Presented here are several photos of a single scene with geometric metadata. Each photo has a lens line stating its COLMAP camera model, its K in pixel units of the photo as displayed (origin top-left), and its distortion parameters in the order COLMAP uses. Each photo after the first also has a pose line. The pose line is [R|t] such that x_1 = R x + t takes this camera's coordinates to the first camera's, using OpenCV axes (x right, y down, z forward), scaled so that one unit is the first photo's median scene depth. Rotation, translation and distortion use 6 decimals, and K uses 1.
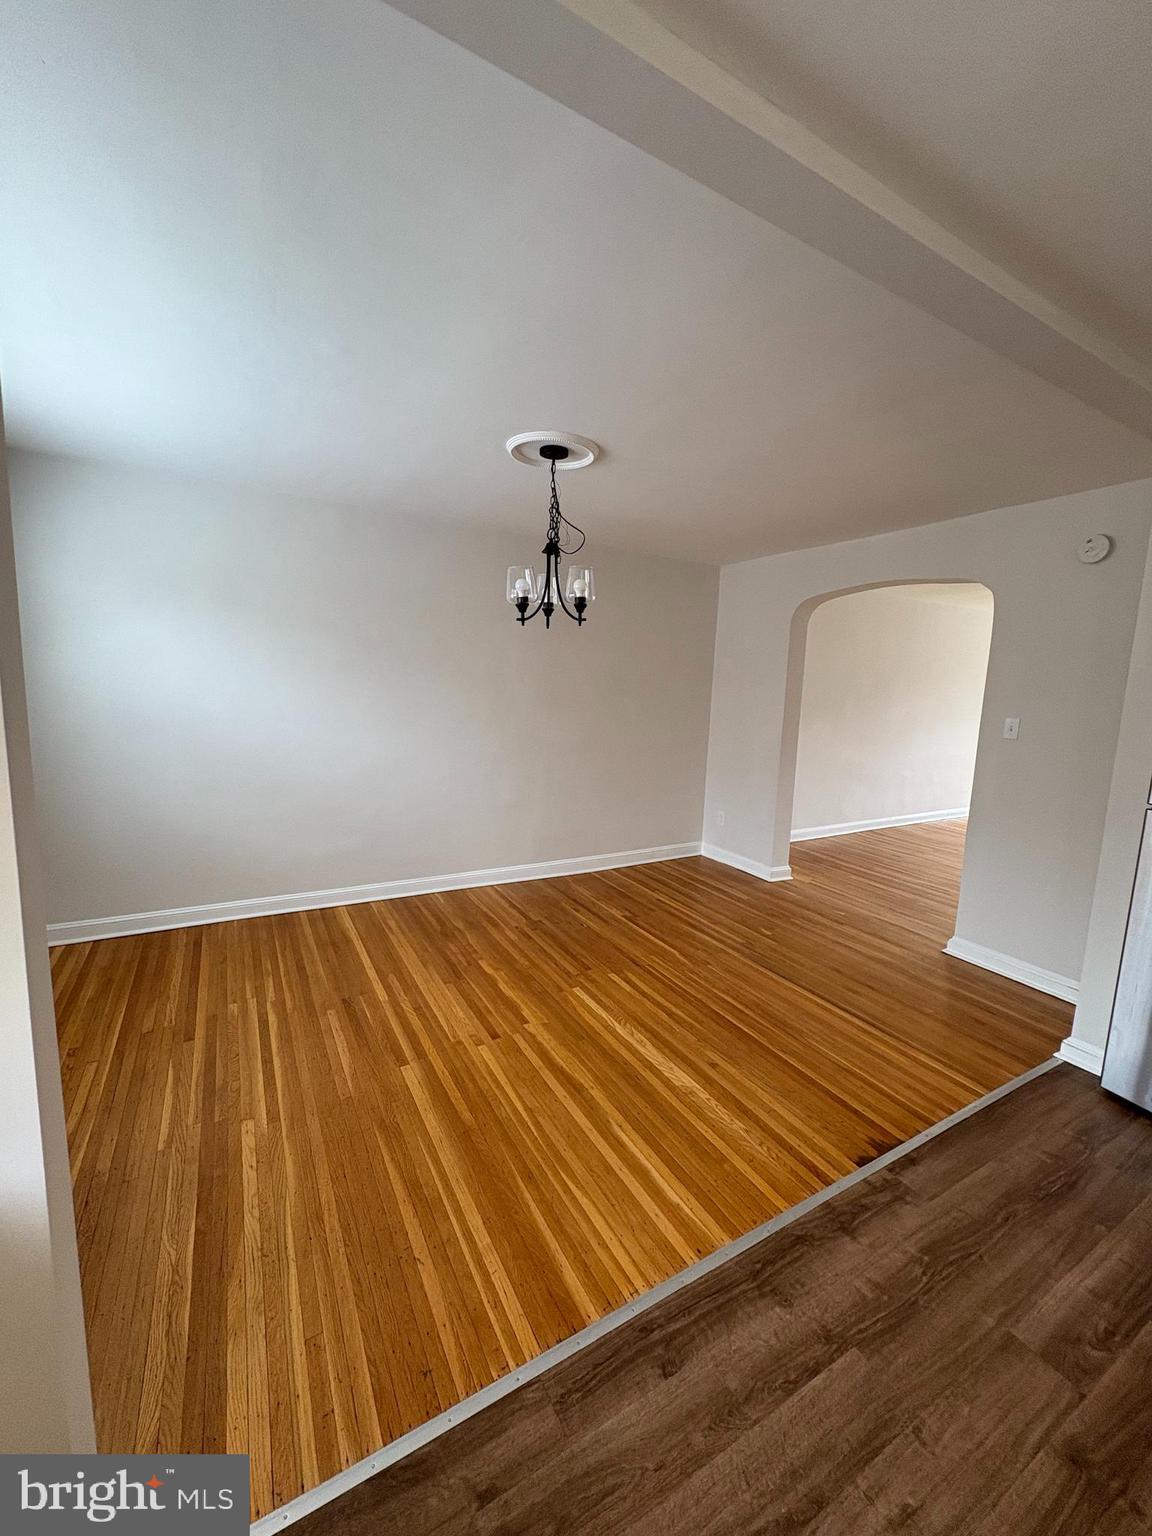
lens RADIAL K [[610.3, 0, 576.0], [0, 610.3, 768.0], [0, 0, 1]] dist [0.000312, -0.000123]
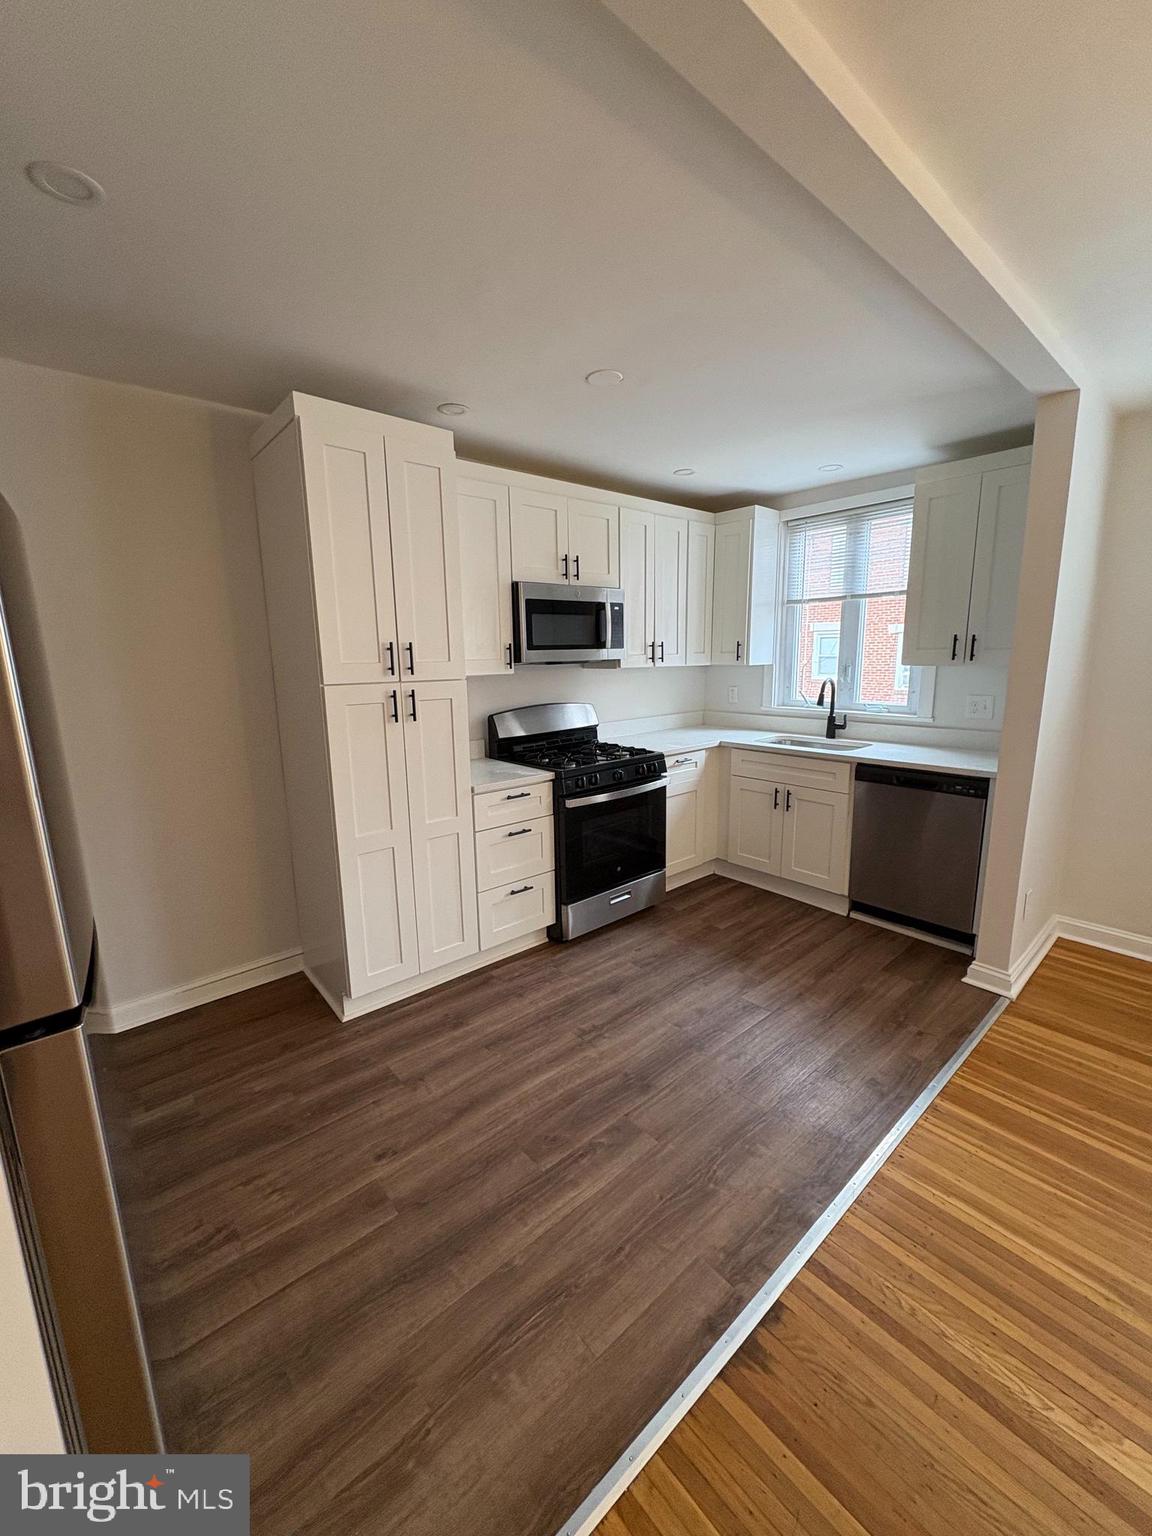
lens RADIAL K [[610.3, 0, 576.0], [0, 610.3, 768.0], [0, 0, 1]] dist [0.000312, -0.000123]
pose [[-0.980472, 0.016142, -0.195997, 0.847330], [-0.046542, 0.949267, 0.311007, -0.176378], [0.191074, 0.314055, -0.929979, 1.451094]]
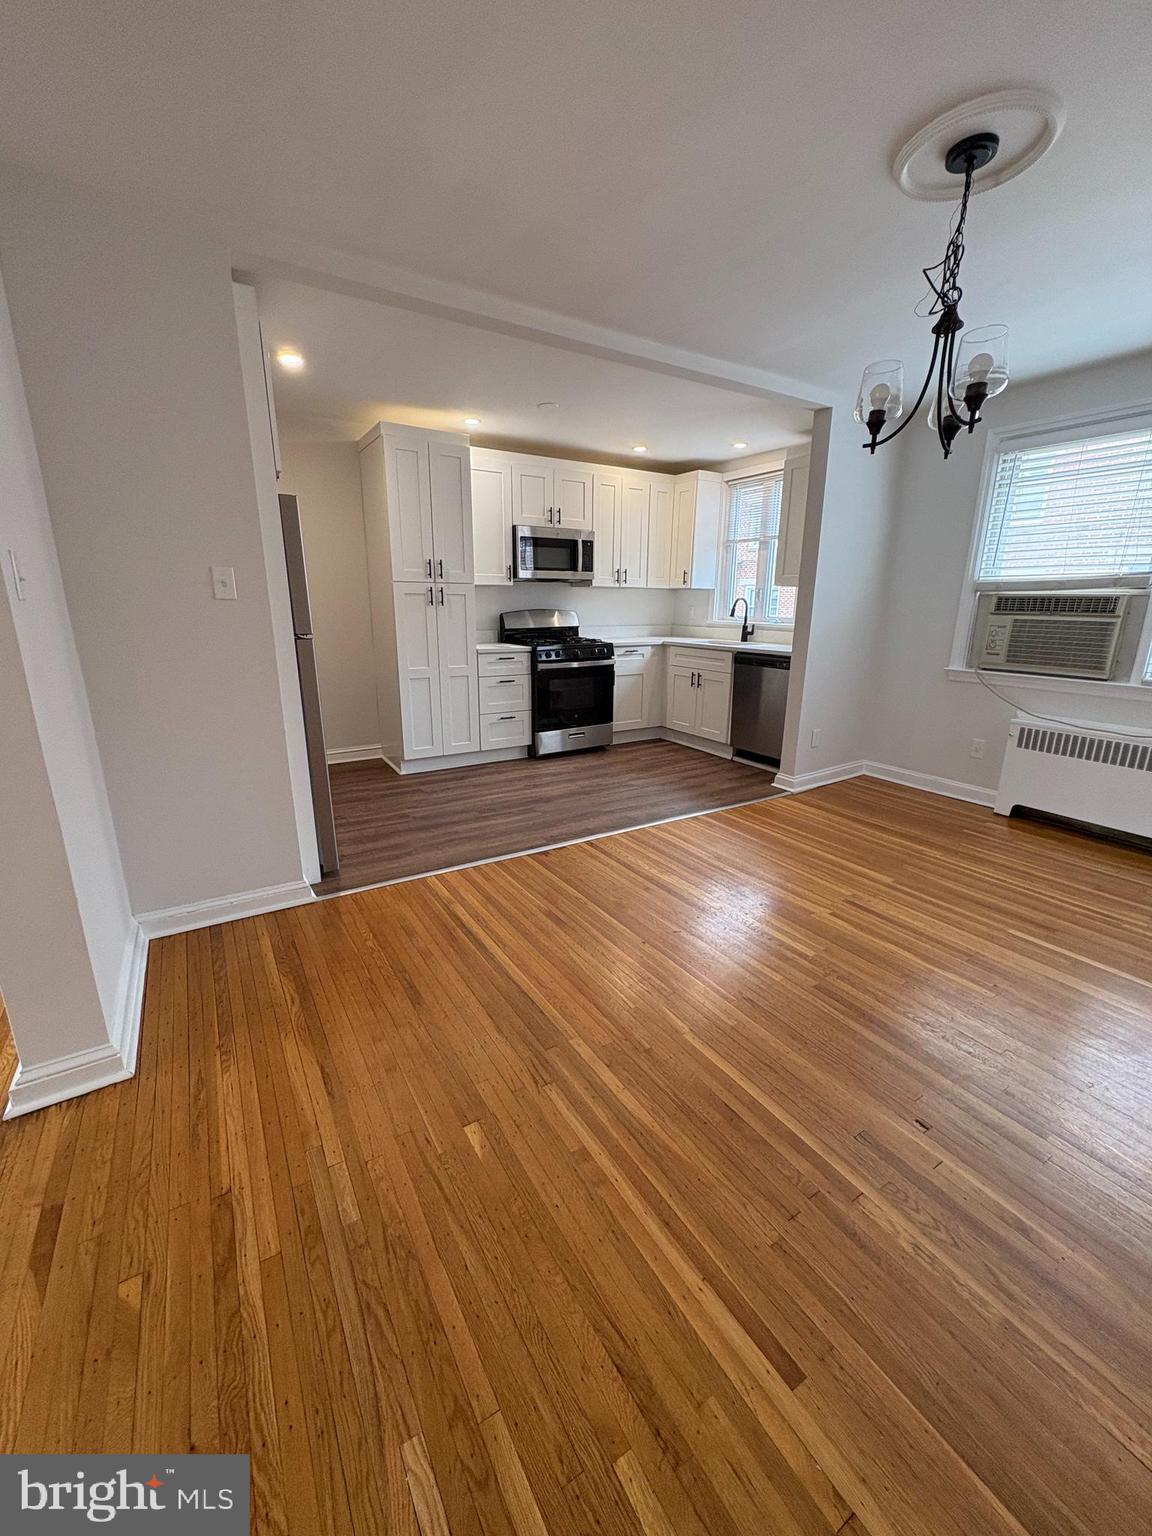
lens RADIAL K [[610.3, 0, 576.0], [0, 610.3, 768.0], [0, 0, 1]] dist [0.000312, -0.000123]
pose [[-0.998022, -0.030306, -0.055083, 0.539702], [-0.049620, 0.917717, 0.394124, -0.220884], [0.038607, 0.396078, -0.917405, 2.498791]]
